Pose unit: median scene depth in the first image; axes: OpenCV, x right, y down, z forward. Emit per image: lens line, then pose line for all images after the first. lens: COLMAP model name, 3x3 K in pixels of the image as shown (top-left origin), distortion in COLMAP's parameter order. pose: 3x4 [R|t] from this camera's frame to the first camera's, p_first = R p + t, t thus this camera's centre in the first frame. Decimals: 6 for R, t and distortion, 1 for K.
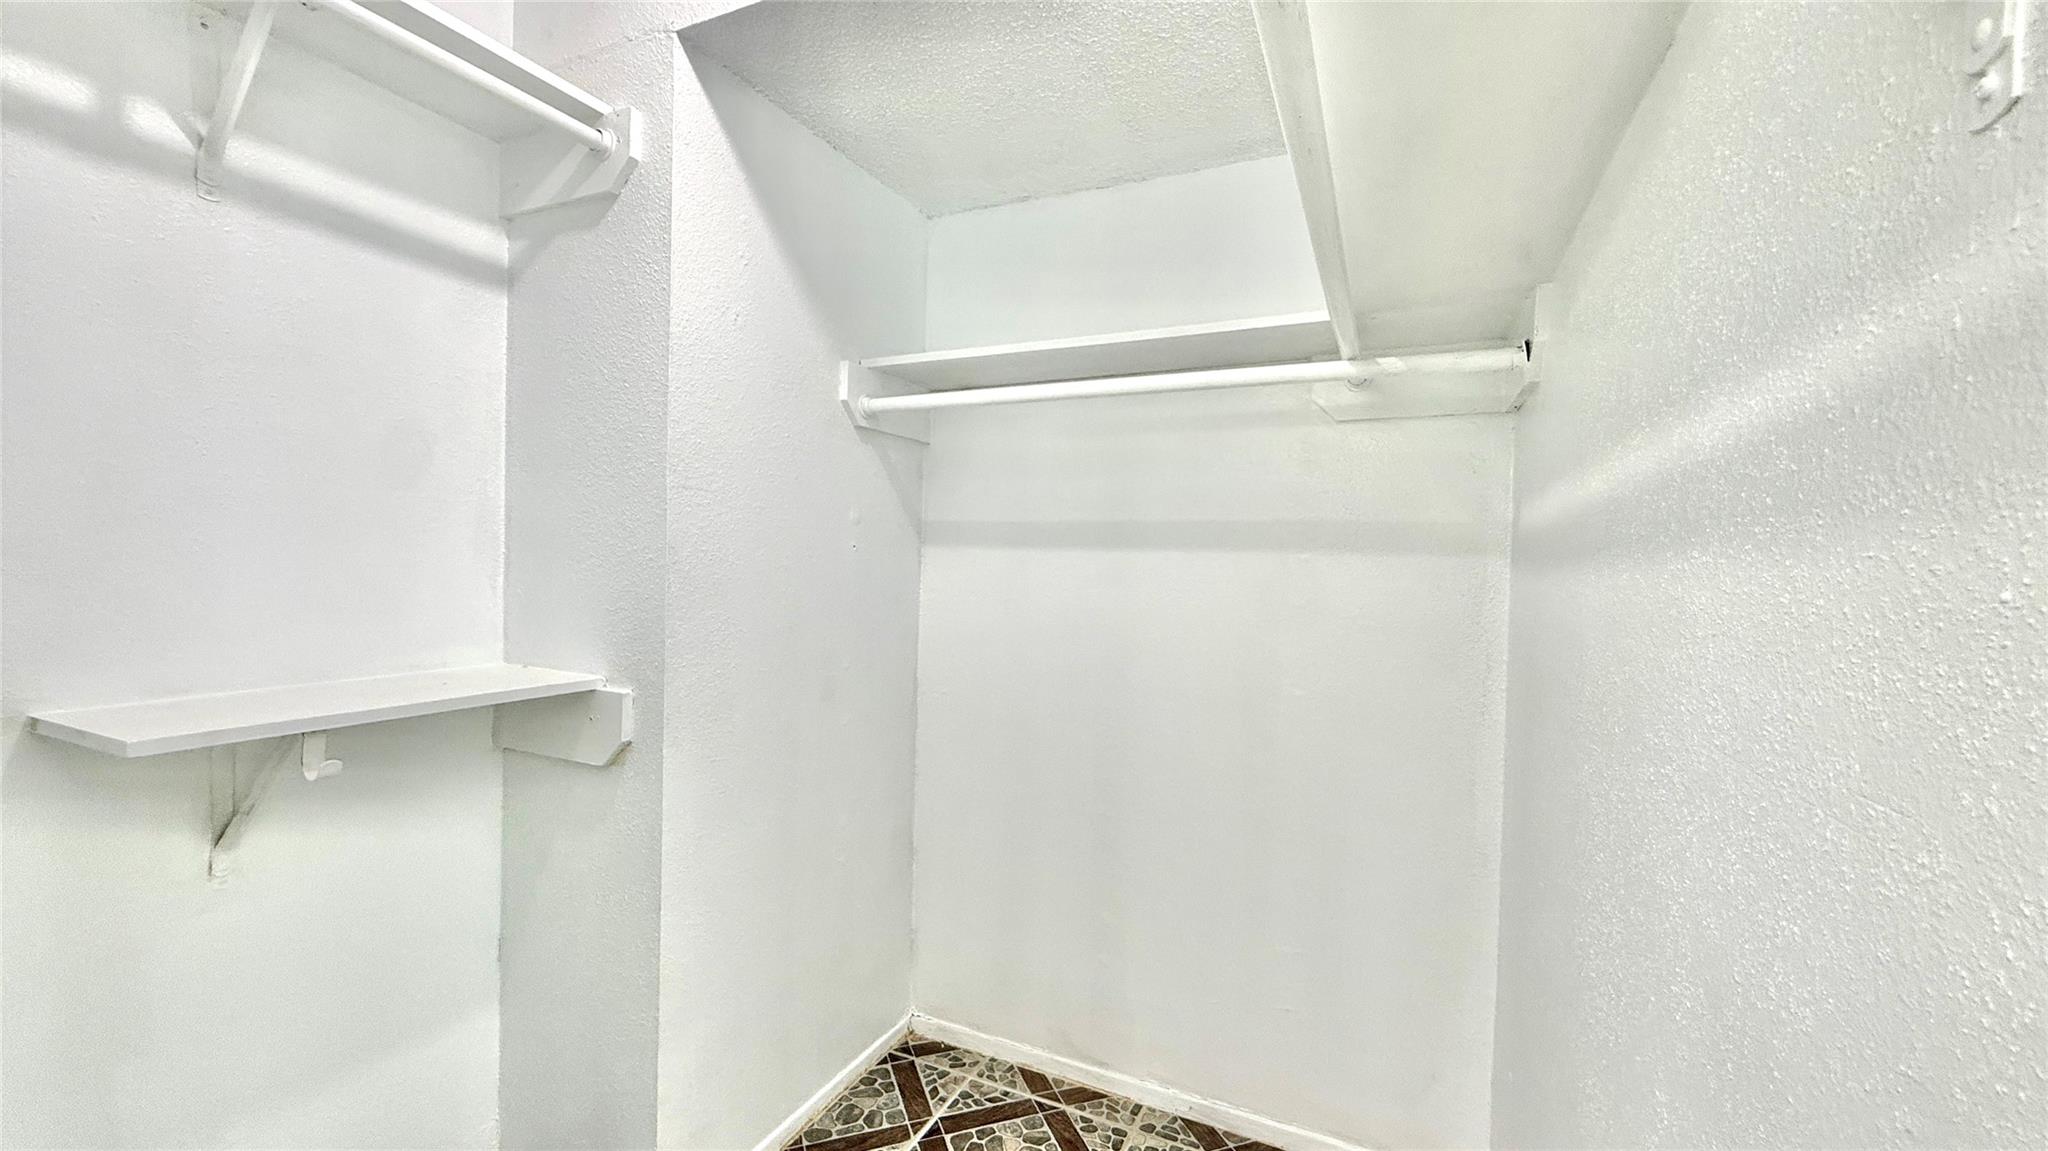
lens RADIAL K [[816.1, 0, 1023.9], [0, 816.1, 564.4], [0, 0, 1]] dist [0.001455, 0.000086]
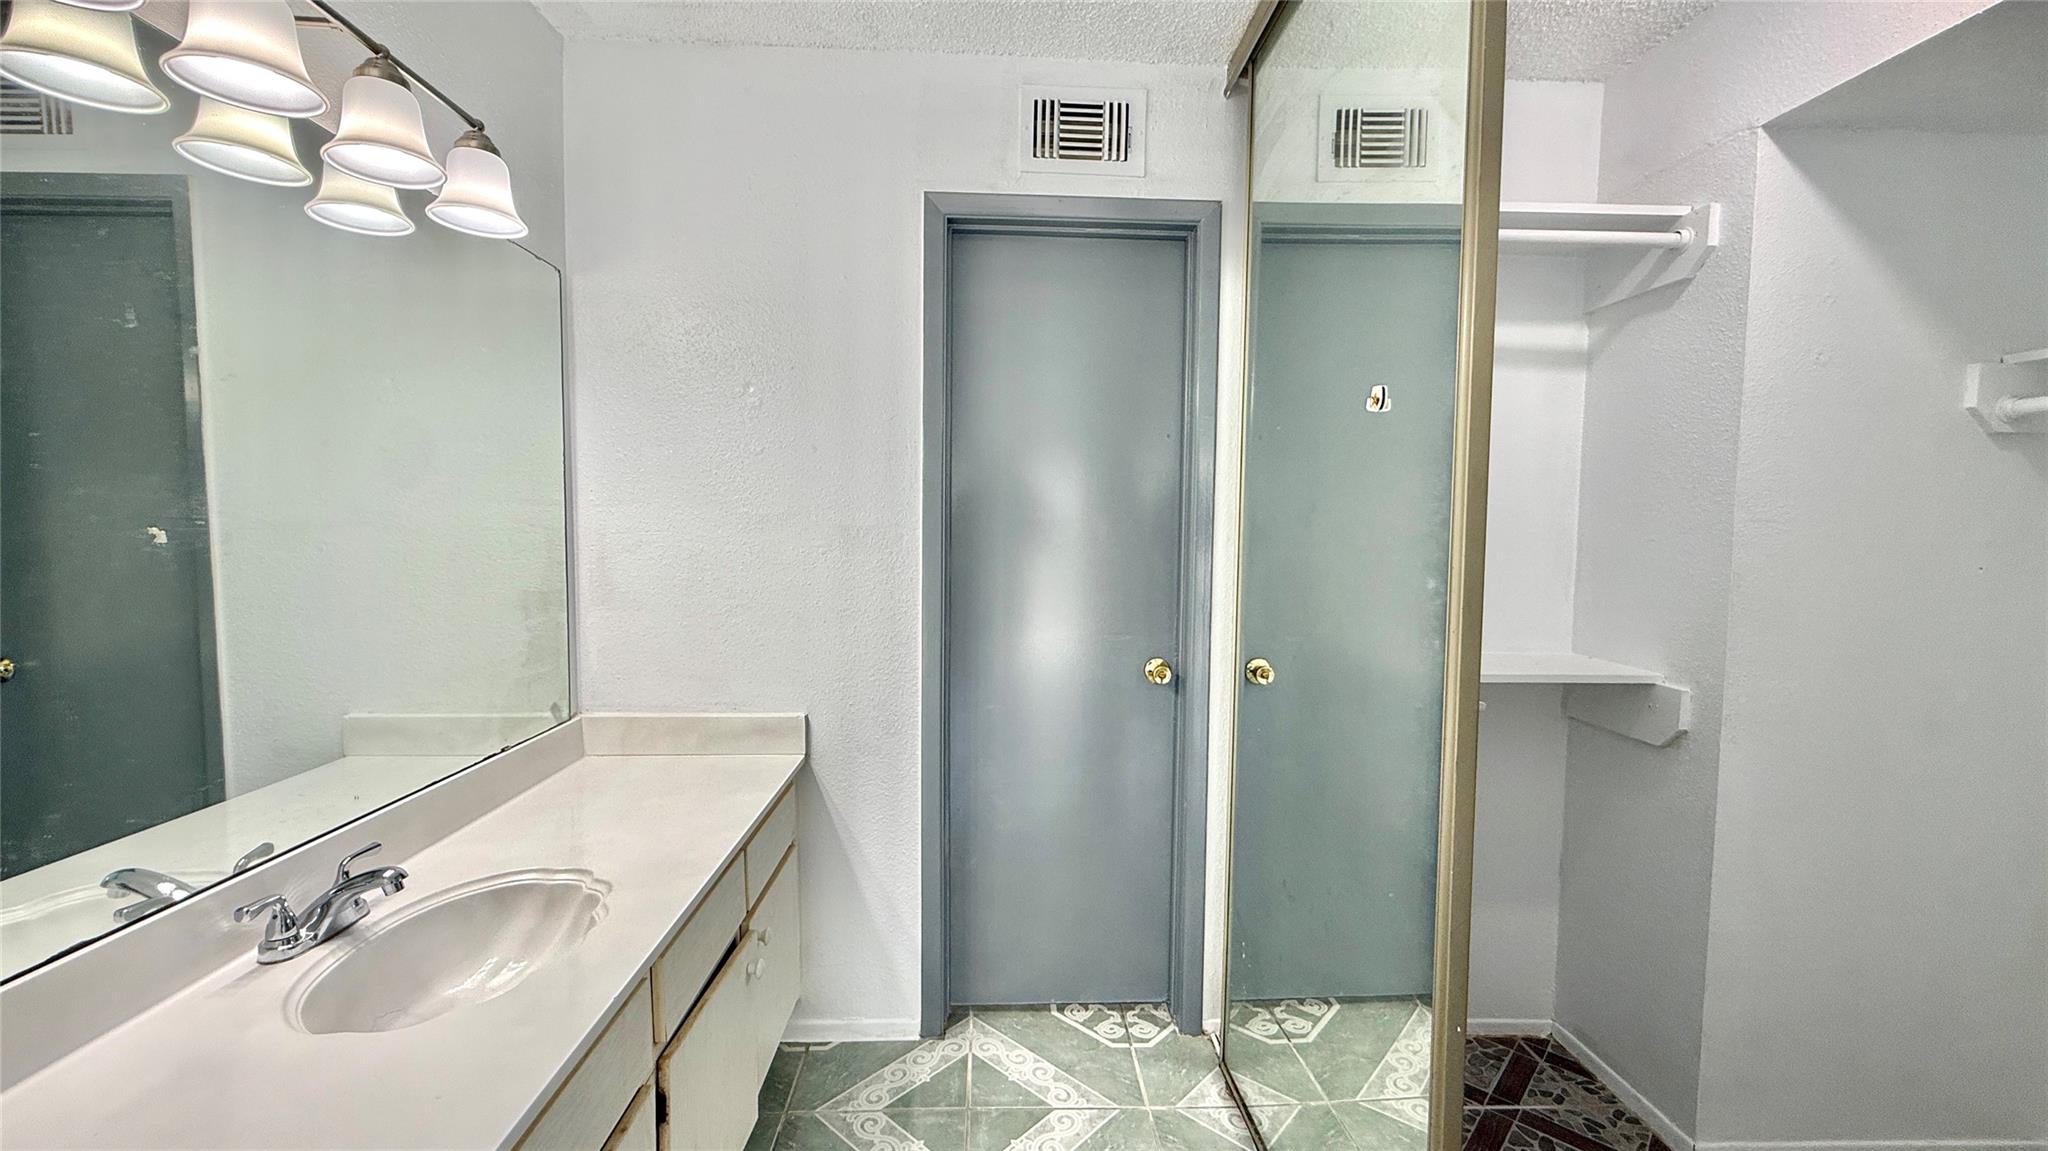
lens RADIAL K [[816.1, 0, 1022.4], [0, 816.1, 574.5], [0, 0, 1]] dist [0.001455, 0.000086]
pose [[0.457864, 0.037311, -0.888239, 0.132266], [-0.008681, 0.999259, 0.037500, -0.051177], [0.888980, -0.009459, 0.457849, -0.422232]]
